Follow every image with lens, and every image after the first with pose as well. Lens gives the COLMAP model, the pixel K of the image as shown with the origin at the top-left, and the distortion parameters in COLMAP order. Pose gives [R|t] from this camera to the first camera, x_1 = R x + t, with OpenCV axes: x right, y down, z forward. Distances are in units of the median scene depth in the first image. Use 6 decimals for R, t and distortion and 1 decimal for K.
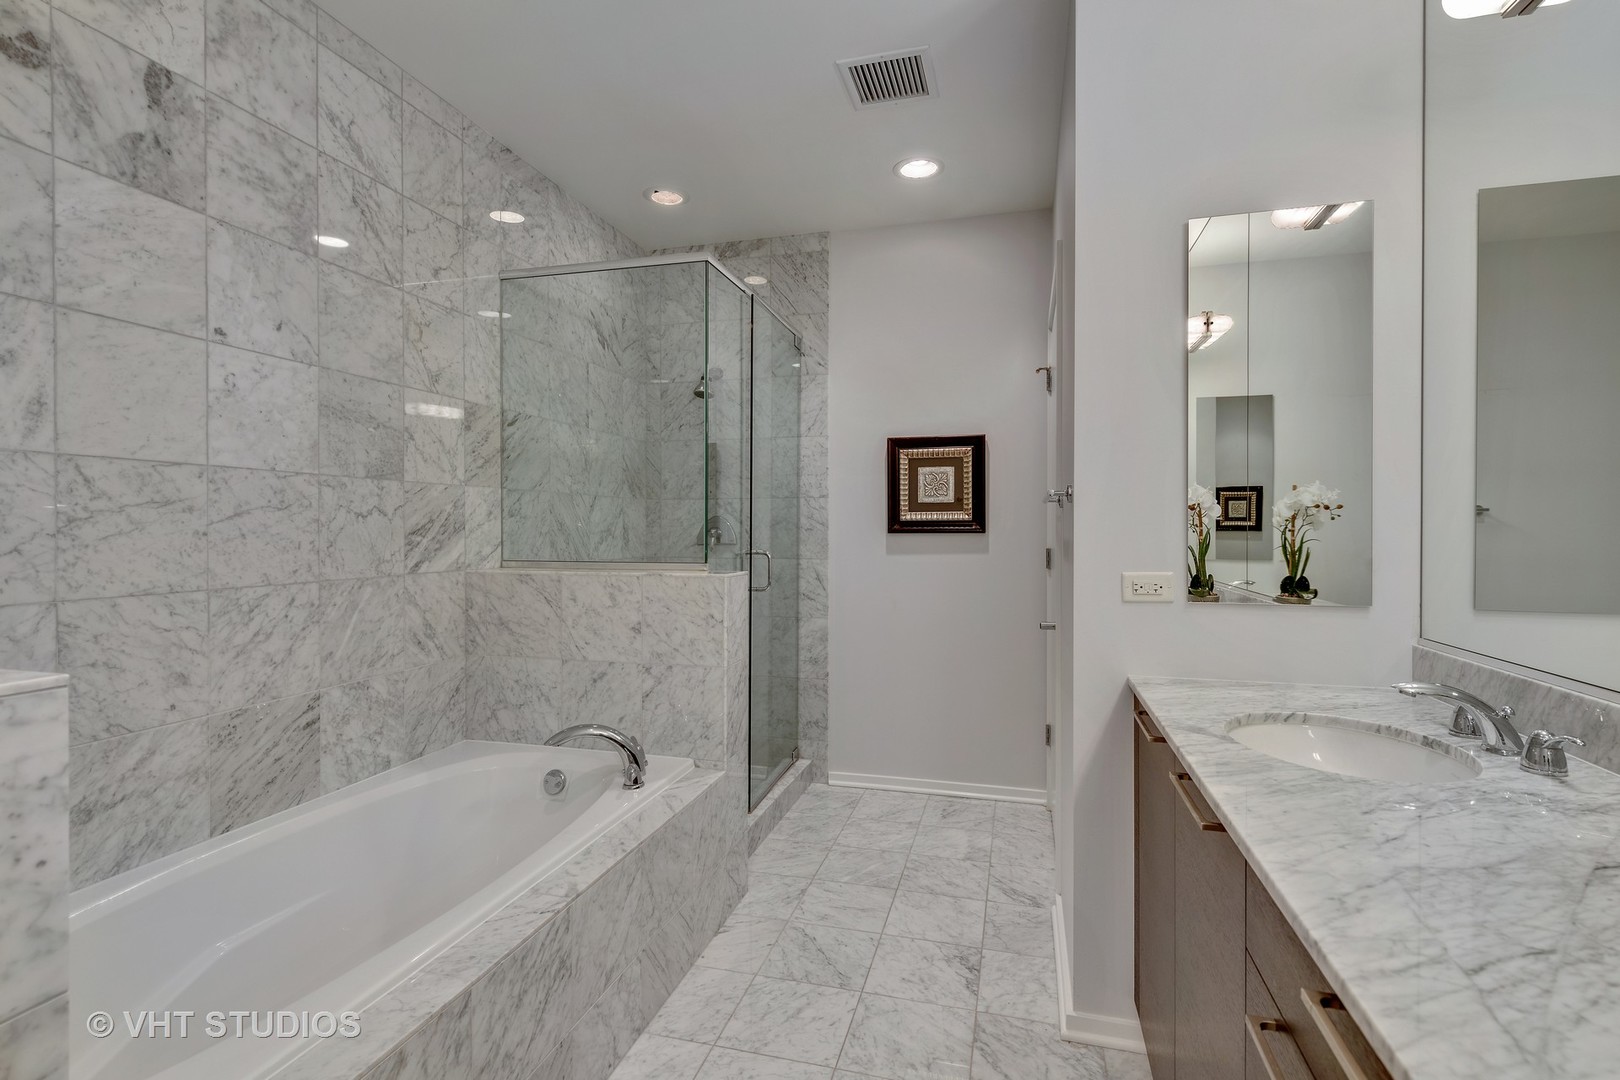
lens RADIAL K [[762.1, 0, 809.3], [0, 762.1, 537.1], [0, 0, 1]] dist [0.005867, -0.000243]
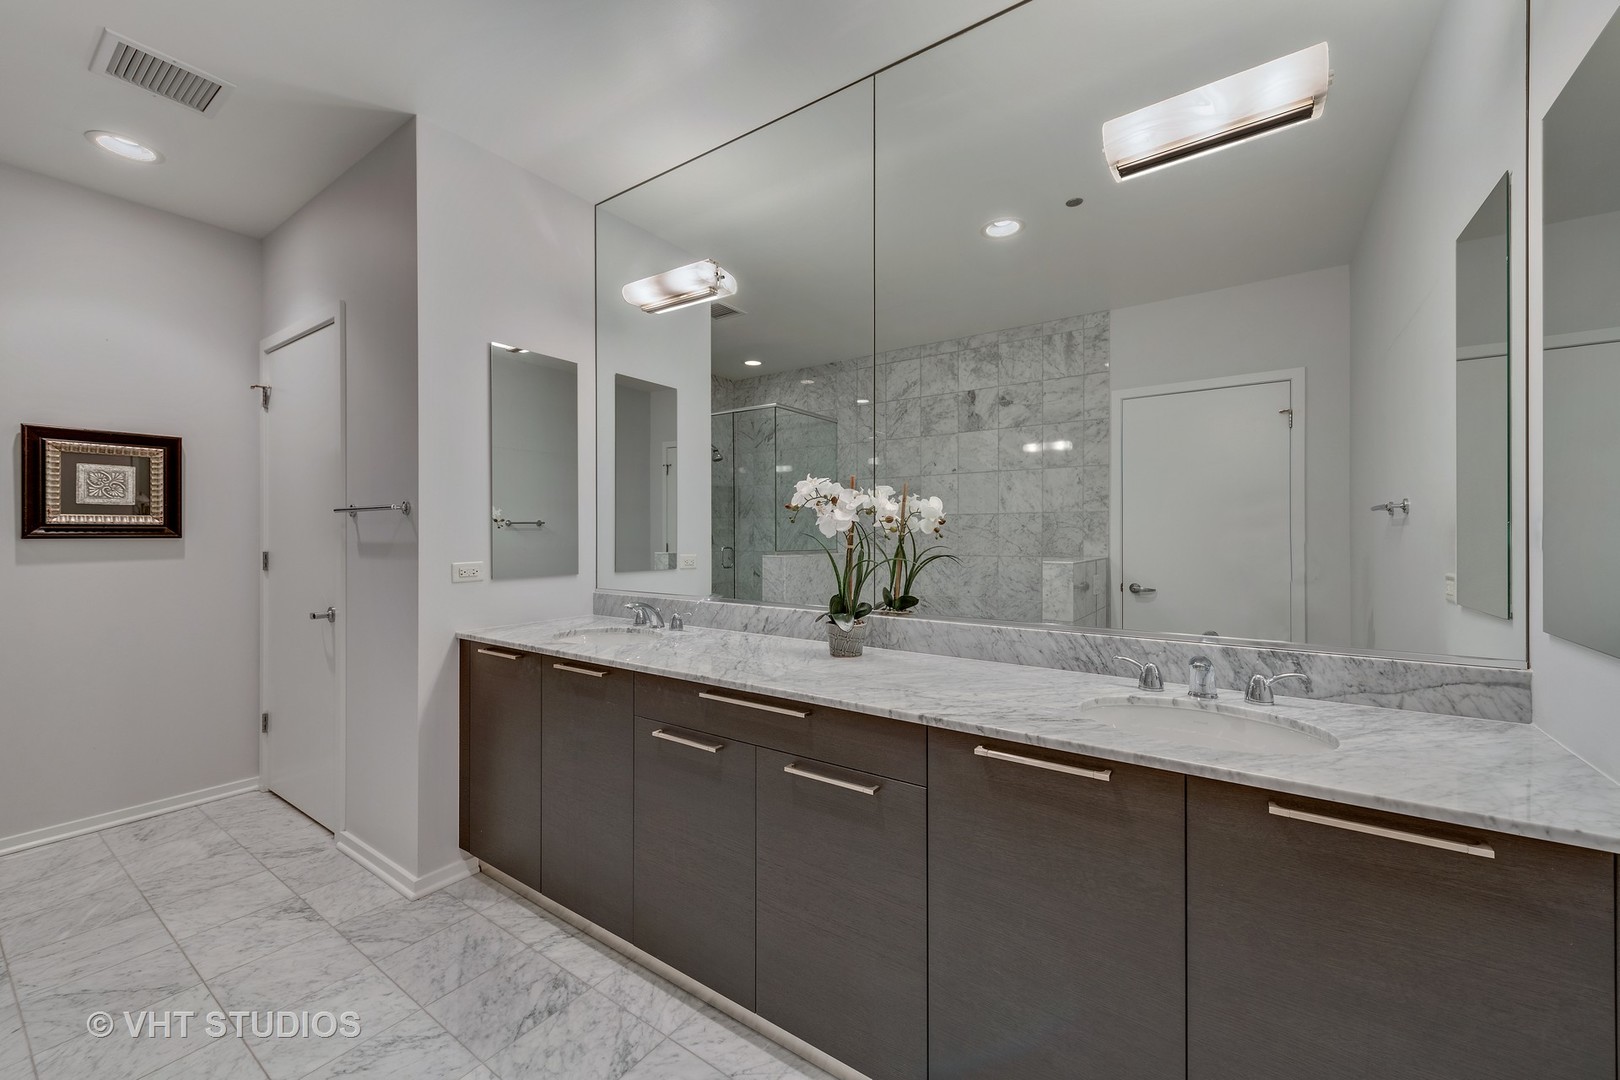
lens RADIAL K [[640.0, 0, 809.6], [0, 640.0, 535.6], [0, 0, 1]] dist [0.000410, 0.000116]
pose [[0.330908, -0.001377, 0.943662, -0.323415], [0.009154, 0.999957, -0.001751, 0.000757], [-0.943619, 0.009218, 0.330906, -0.044111]]
